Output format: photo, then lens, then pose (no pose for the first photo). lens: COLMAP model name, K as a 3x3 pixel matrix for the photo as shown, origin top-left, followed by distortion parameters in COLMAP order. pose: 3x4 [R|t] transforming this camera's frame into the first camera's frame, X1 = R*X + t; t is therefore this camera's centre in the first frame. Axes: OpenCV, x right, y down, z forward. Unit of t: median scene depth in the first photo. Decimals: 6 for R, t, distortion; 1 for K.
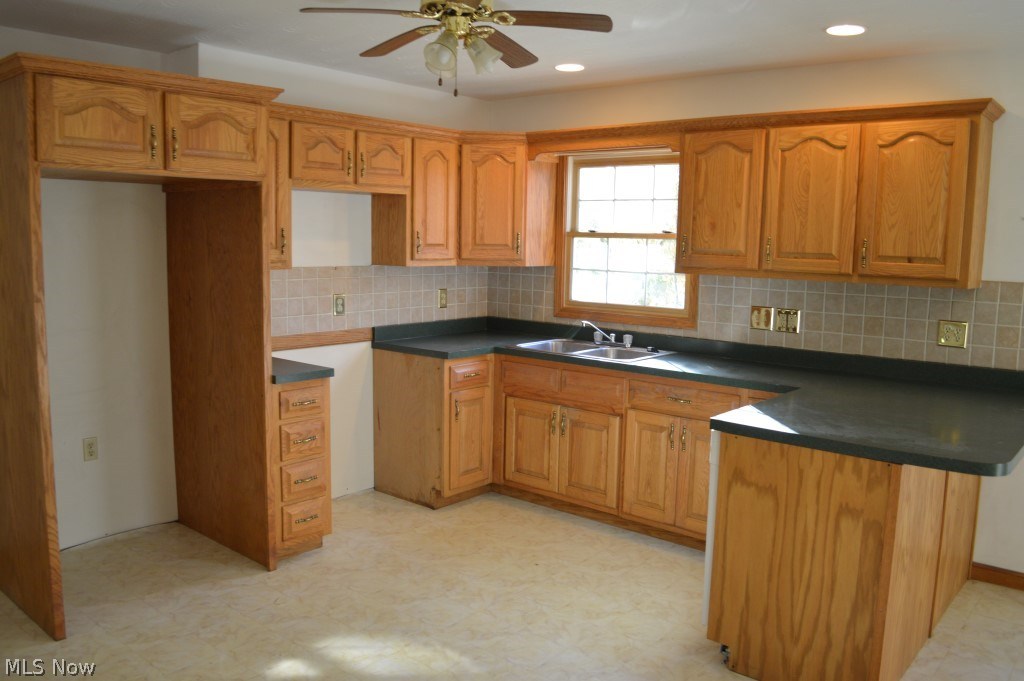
lens RADIAL K [[810.8, 0, 512.0], [0, 810.8, 340.5], [0, 0, 1]] dist [-0.081593, 0.005127]
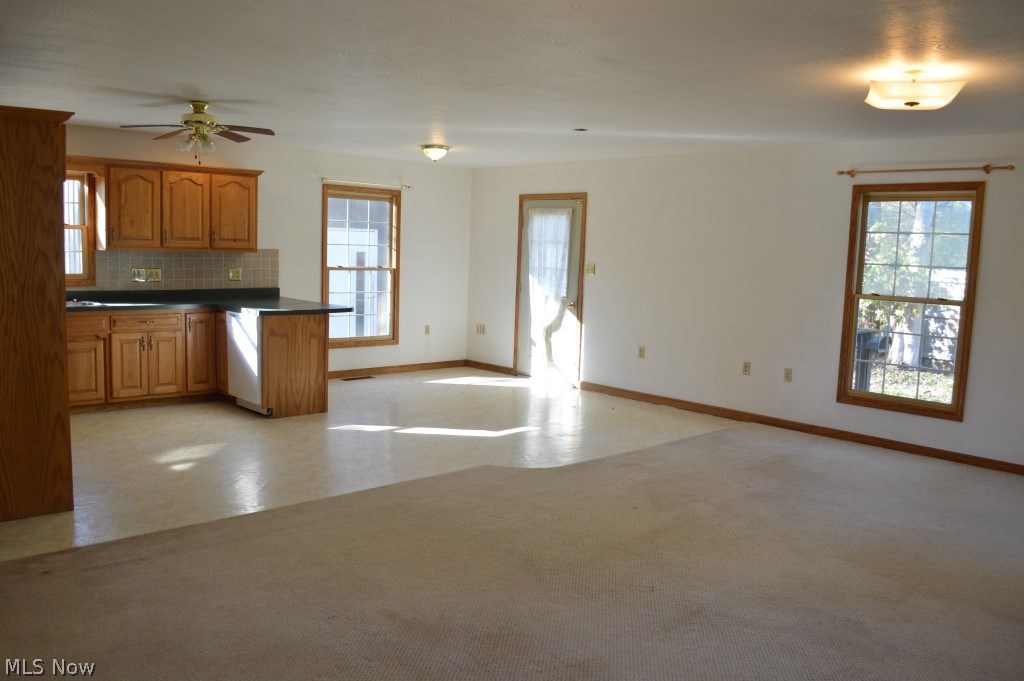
lens RADIAL K [[810.8, 0, 512.0], [0, 810.8, 340.5], [0, 0, 1]] dist [-0.081593, 0.005127]
pose [[0.123578, -0.129796, 0.983810, -1.477715], [0.091545, 0.988672, 0.118939, -0.021015], [-0.988103, 0.075365, 0.134060, -0.018584]]
